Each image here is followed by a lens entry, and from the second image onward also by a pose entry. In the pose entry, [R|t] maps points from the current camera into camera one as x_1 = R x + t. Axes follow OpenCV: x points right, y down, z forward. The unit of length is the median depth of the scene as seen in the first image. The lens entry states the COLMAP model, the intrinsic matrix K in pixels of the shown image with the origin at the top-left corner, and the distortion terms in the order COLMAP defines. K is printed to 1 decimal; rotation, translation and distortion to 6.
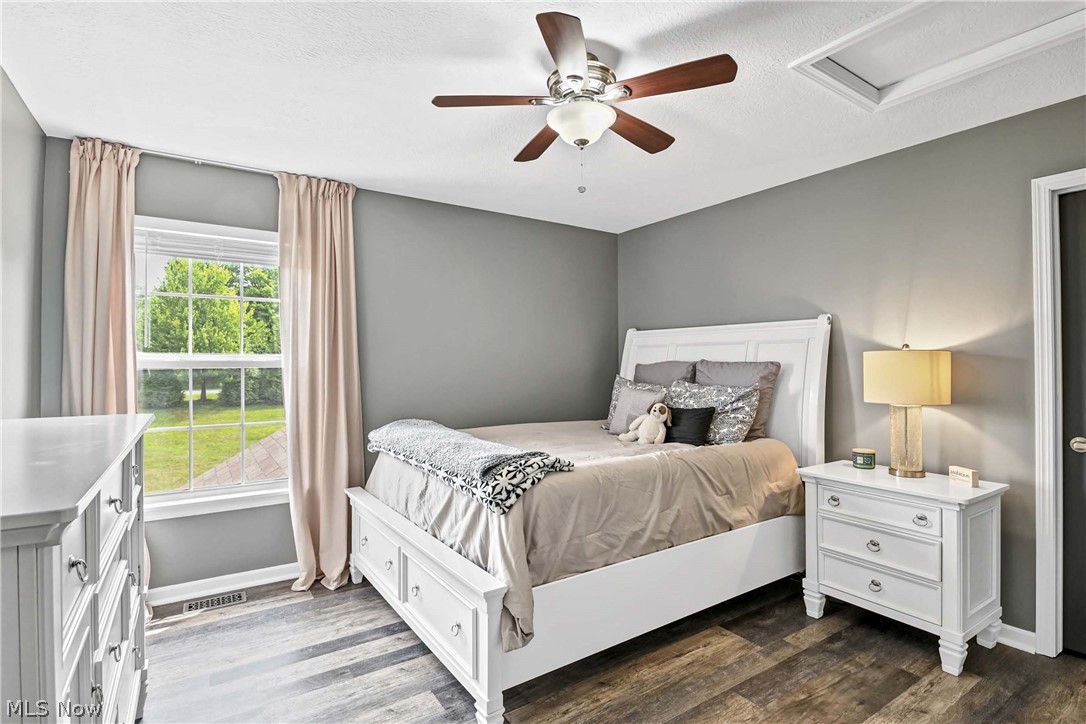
lens RADIAL K [[529.3, 0, 543.5], [0, 529.3, 366.3], [0, 0, 1]] dist [-0.018228, -0.001860]
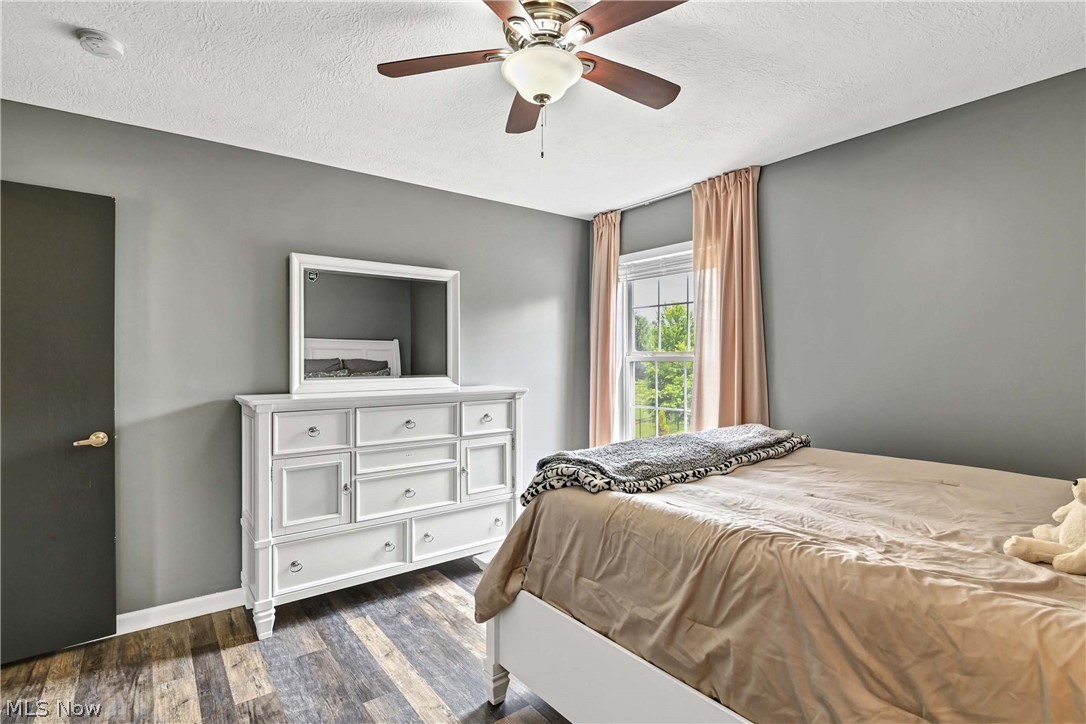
lens RADIAL K [[529.3, 0, 543.5], [0, 529.3, 360.2], [0, 0, 1]] dist [-0.018228, -0.001860]
pose [[0.055317, 0.003291, -0.998463, 0.659086], [0.003579, 0.999987, 0.003495, -0.005270], [0.998462, -0.003767, 0.055304, 0.685557]]
